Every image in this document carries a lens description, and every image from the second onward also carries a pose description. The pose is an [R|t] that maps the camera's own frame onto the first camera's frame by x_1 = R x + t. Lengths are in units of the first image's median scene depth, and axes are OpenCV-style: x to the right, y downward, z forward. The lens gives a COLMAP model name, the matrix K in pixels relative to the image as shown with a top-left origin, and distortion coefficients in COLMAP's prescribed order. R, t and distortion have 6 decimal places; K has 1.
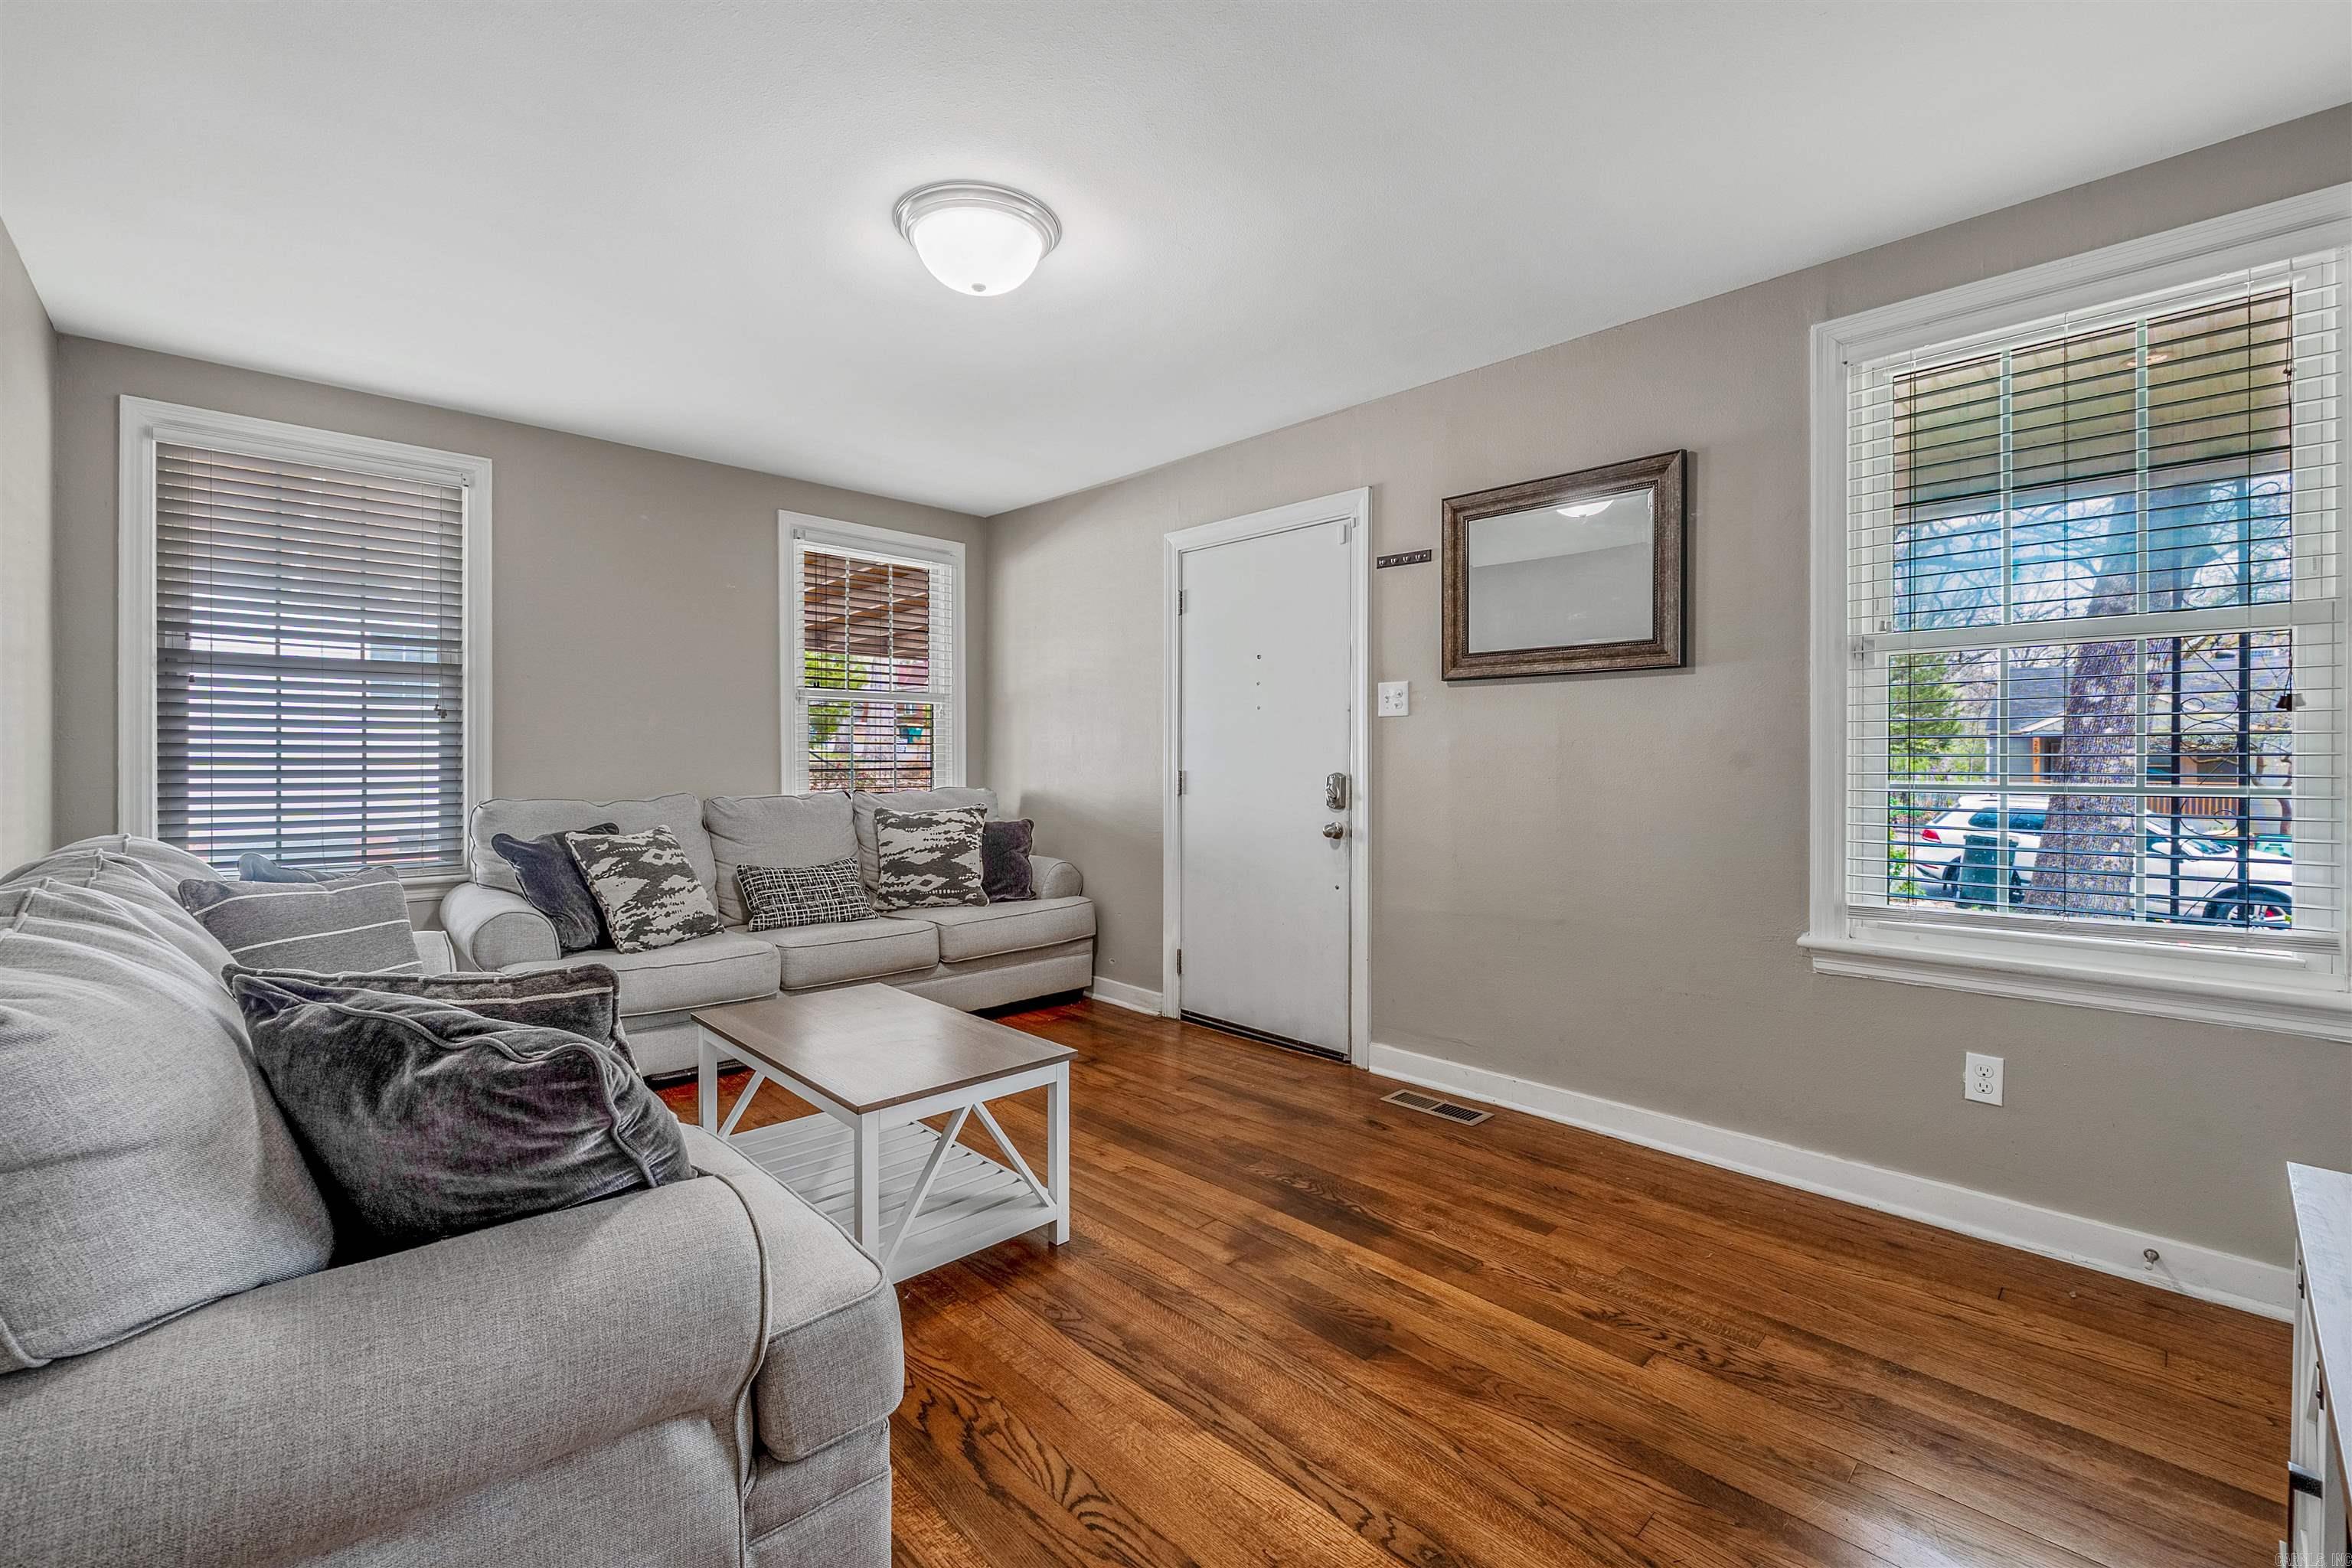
lens RADIAL K [[1001.6, 0, 1168.6], [0, 1001.6, 769.7], [0, 0, 1]] dist [-0.007262, 0.001938]
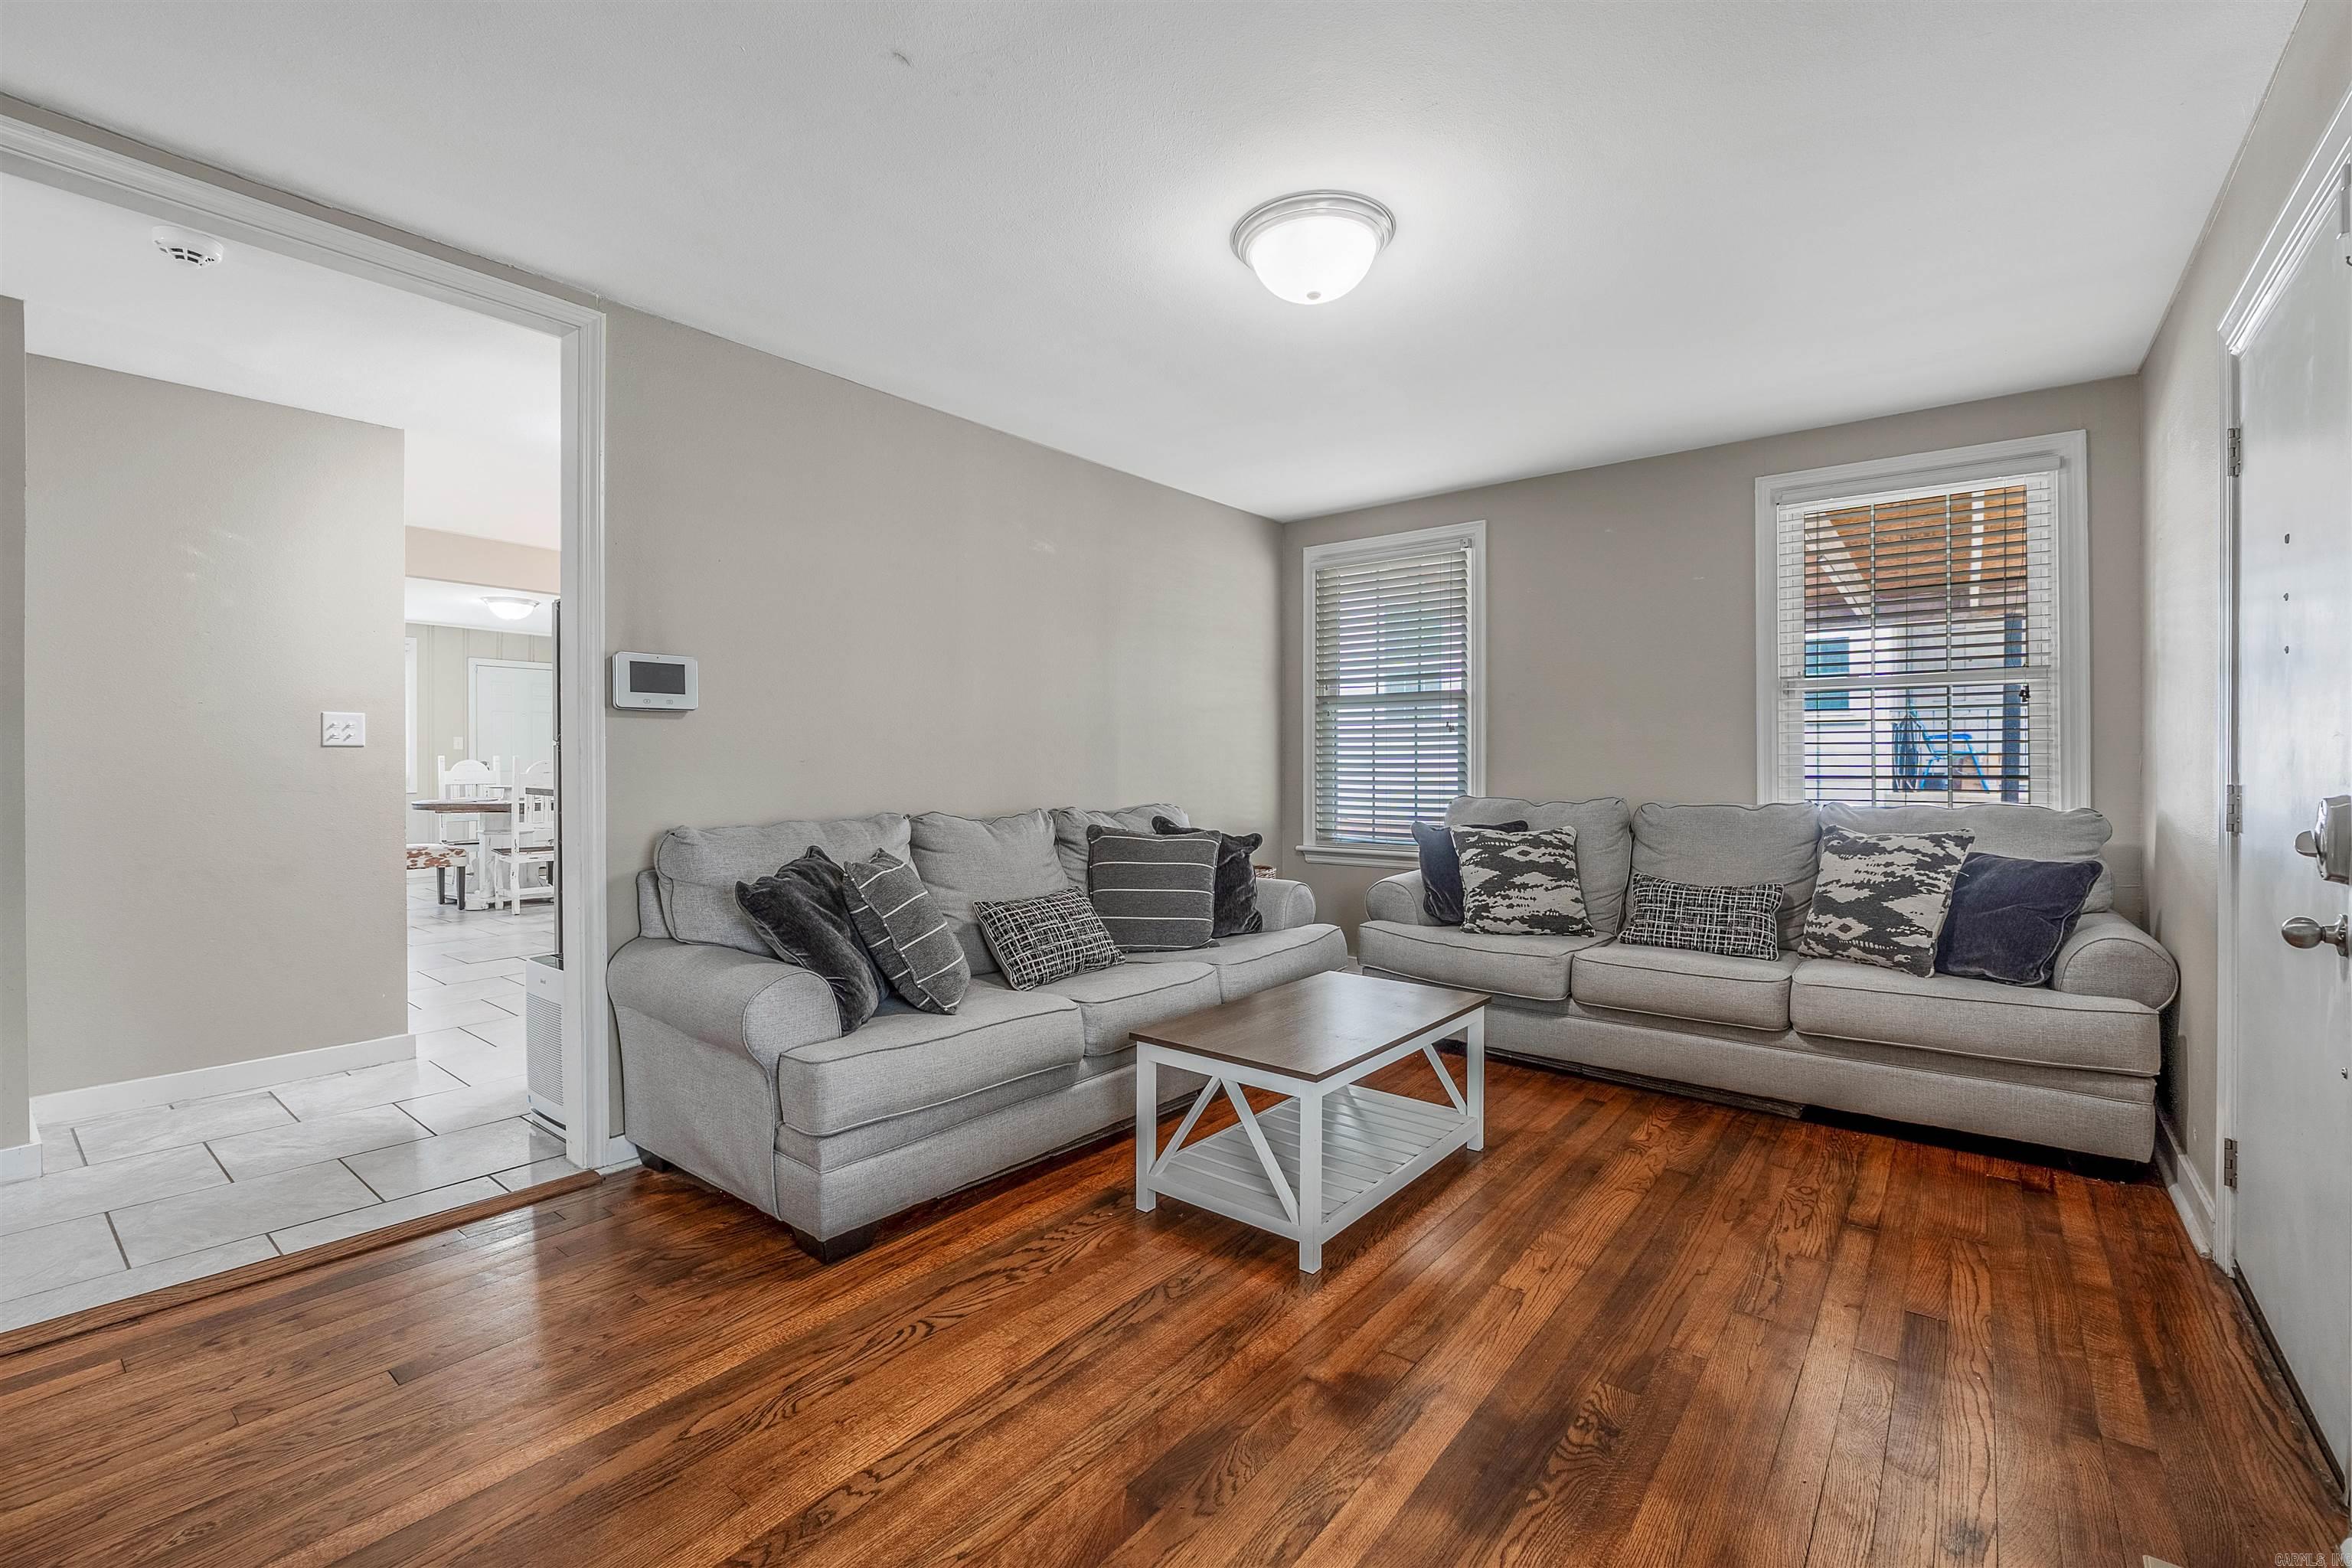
lens RADIAL K [[1001.6, 0, 1155.6], [0, 1001.6, 770.8], [0, 0, 1]] dist [-0.007262, 0.001938]
pose [[0.119638, 0.005670, -0.992801, 0.545559], [-0.011236, 0.999927, 0.004357, -0.003011], [0.992754, 0.010634, 0.119693, 0.493667]]
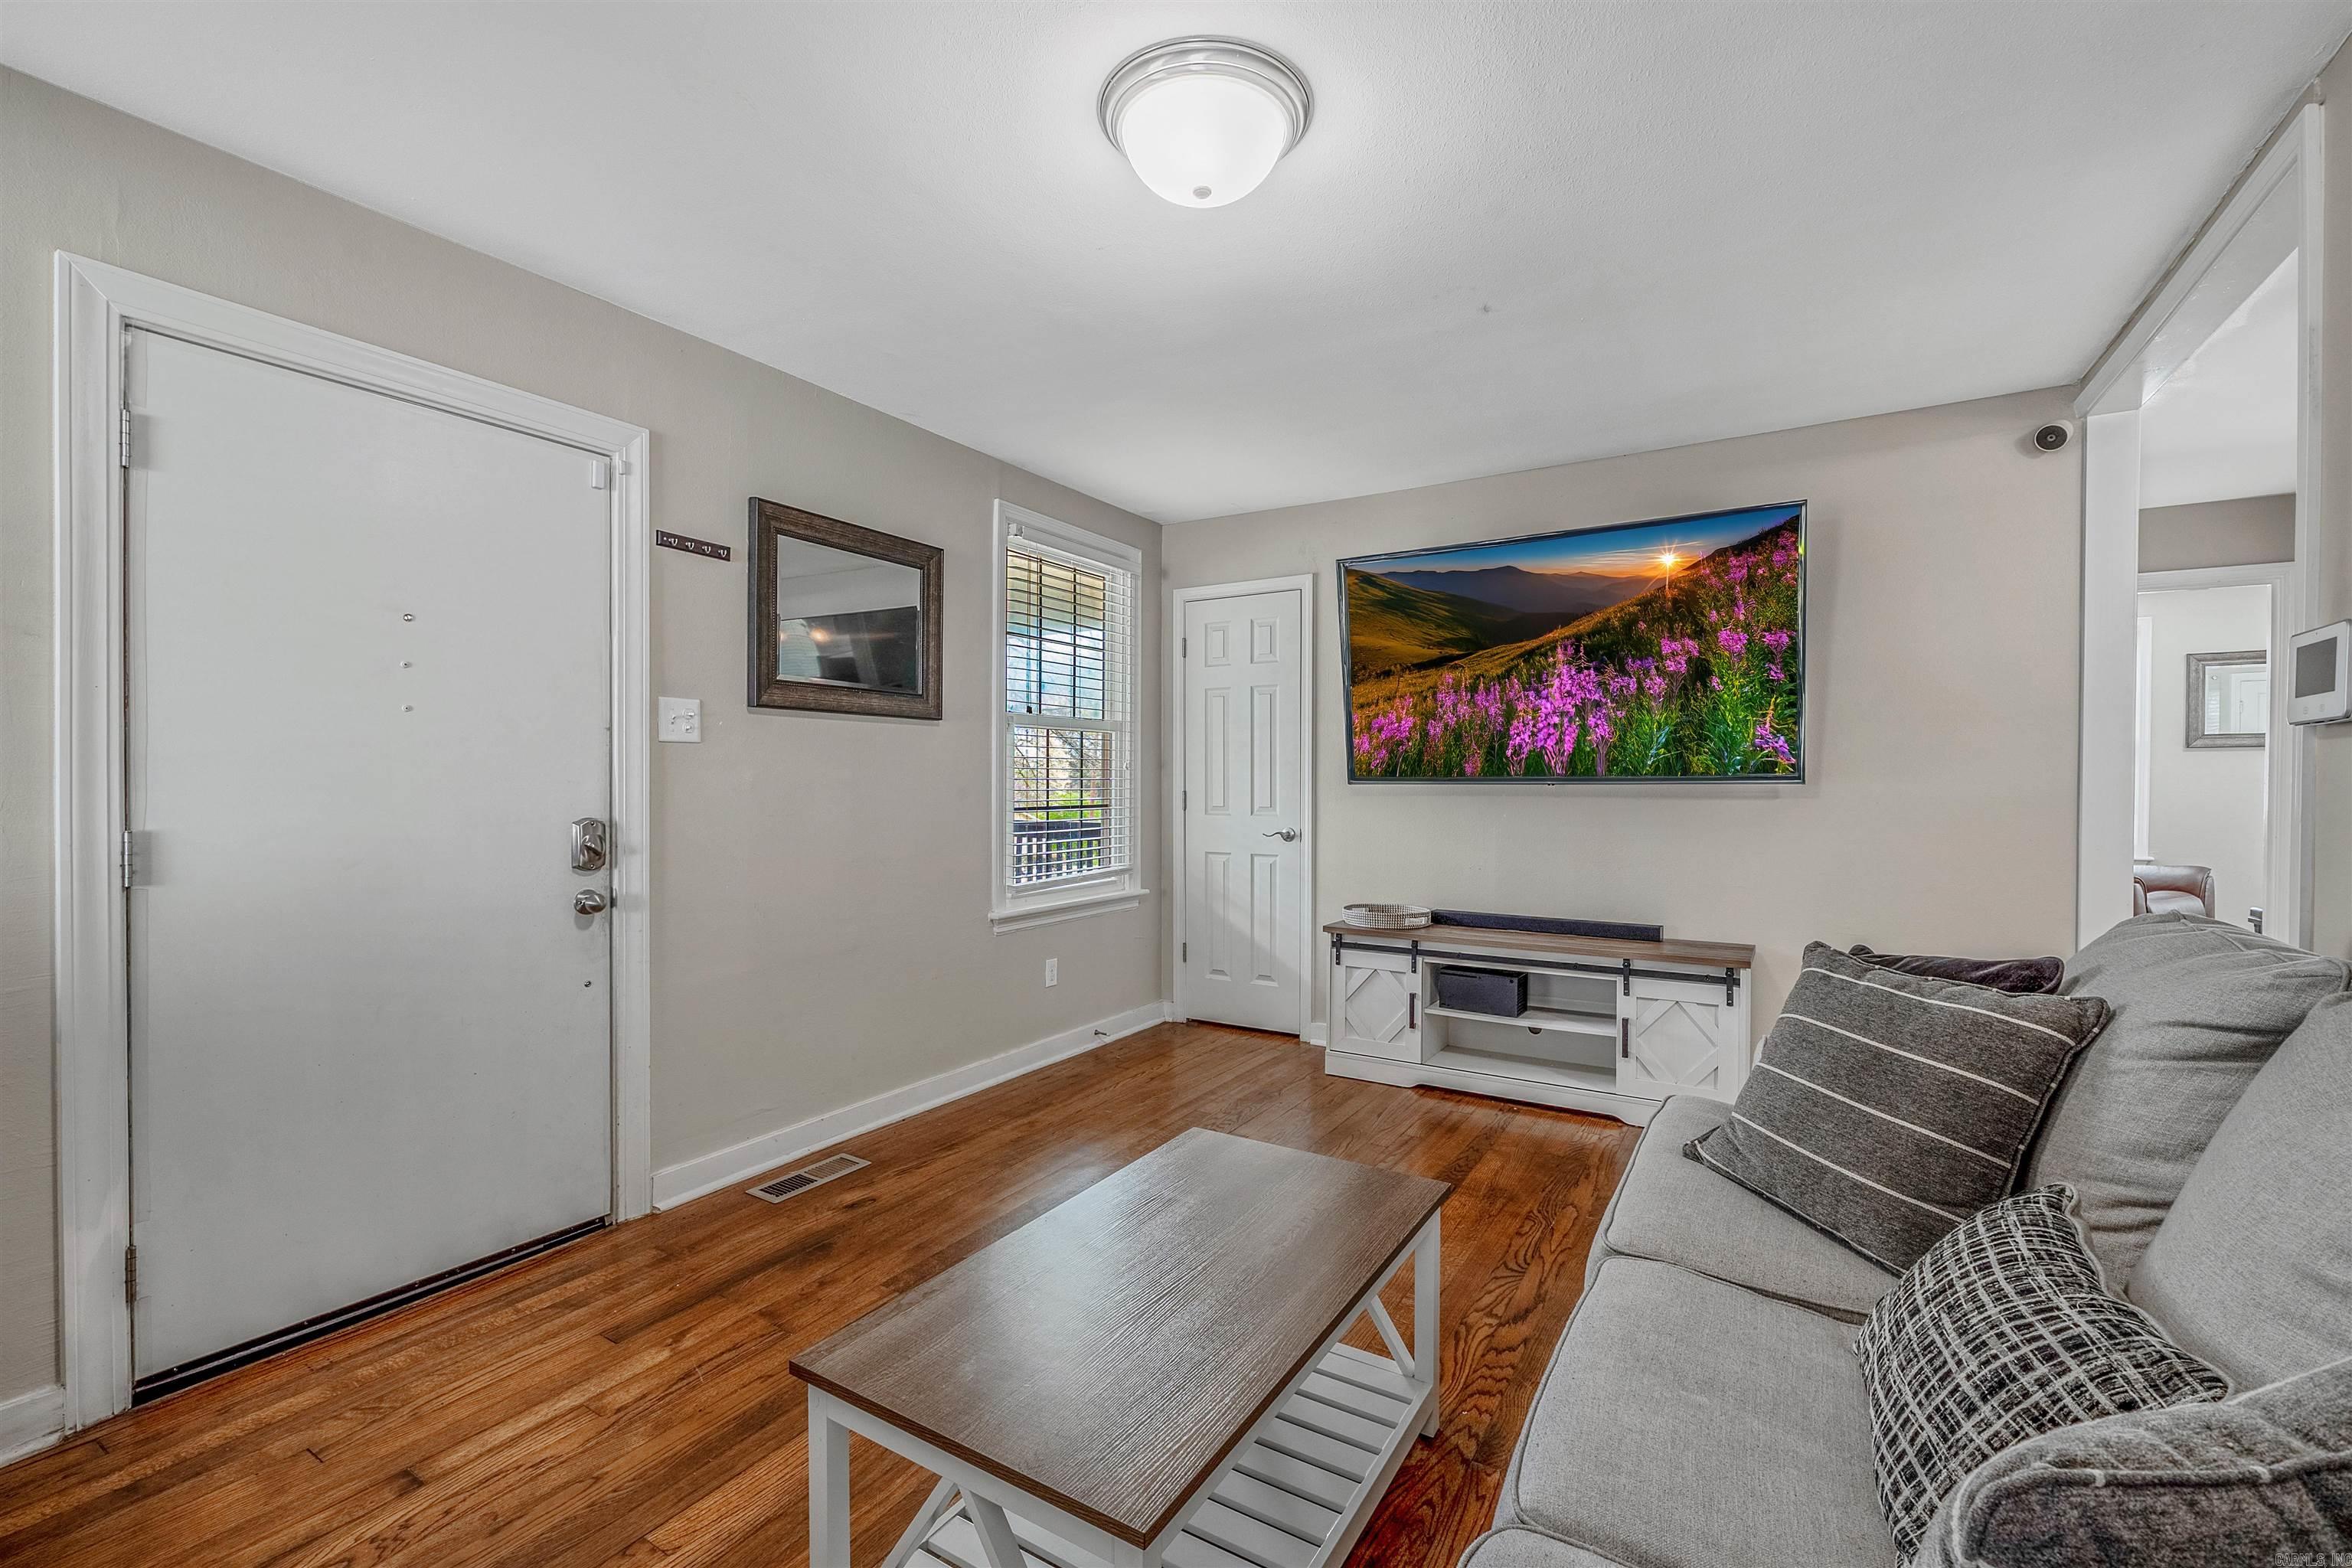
lens RADIAL K [[1001.6, 0, 1186.5], [0, 1001.6, 791.2], [0, 0, 1]] dist [-0.007262, 0.001938]
pose [[-0.260080, -0.013184, 0.965497, -0.640295], [0.007912, 0.999844, 0.015784, -0.024034], [-0.965555, 0.011744, -0.259935, 0.828689]]
